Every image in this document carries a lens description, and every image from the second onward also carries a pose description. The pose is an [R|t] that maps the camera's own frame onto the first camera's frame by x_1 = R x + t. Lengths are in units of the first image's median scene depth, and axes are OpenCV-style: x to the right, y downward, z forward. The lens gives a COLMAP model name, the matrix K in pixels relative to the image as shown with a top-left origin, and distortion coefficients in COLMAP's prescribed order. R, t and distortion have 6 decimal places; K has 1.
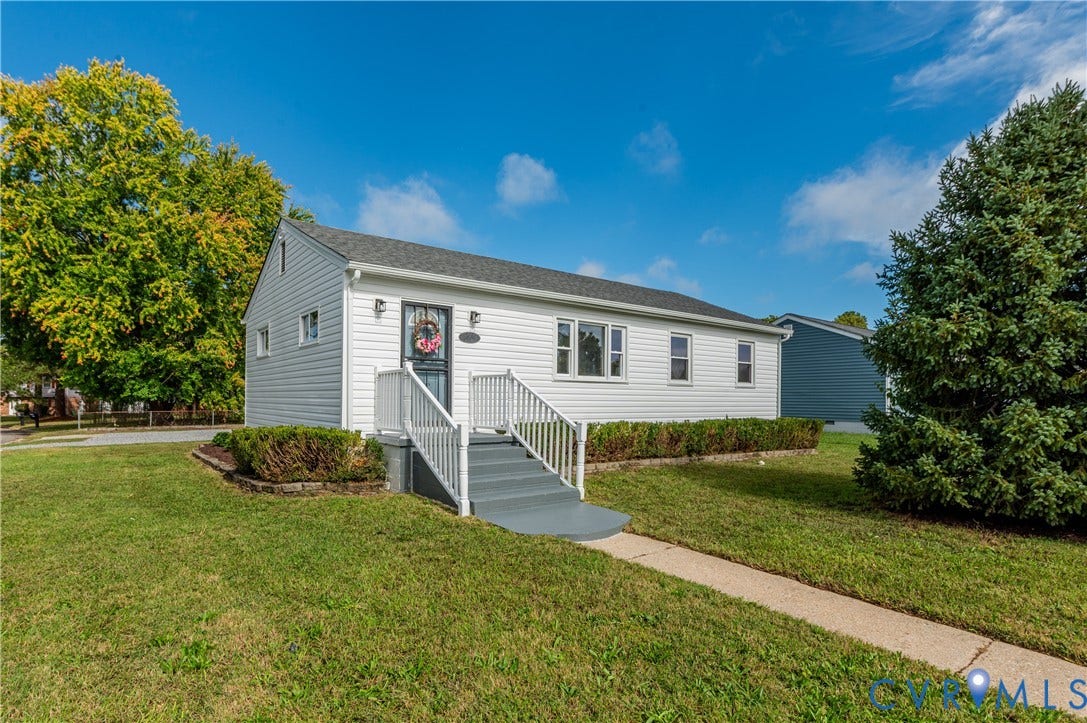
lens RADIAL K [[567.2, 0, 514.6], [0, 567.2, 400.3], [0, 0, 1]] dist [-0.002762, 0.001442]
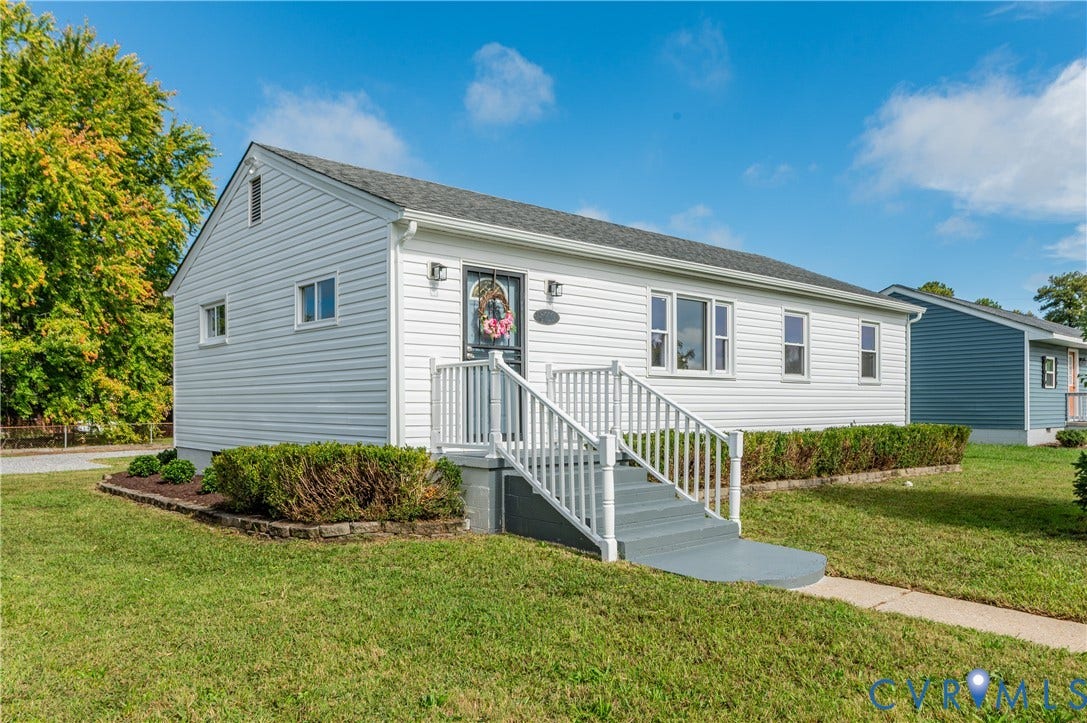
lens RADIAL K [[804.2, 0, 545.7], [0, 804.2, 421.5], [0, 0, 1]] dist [-0.001289, -0.006132]
pose [[0.995059, -0.012553, 0.098492, -0.119927], [0.010576, 0.999732, 0.020570, 0.000422], [-0.098724, -0.019427, 0.994925, -0.010362]]
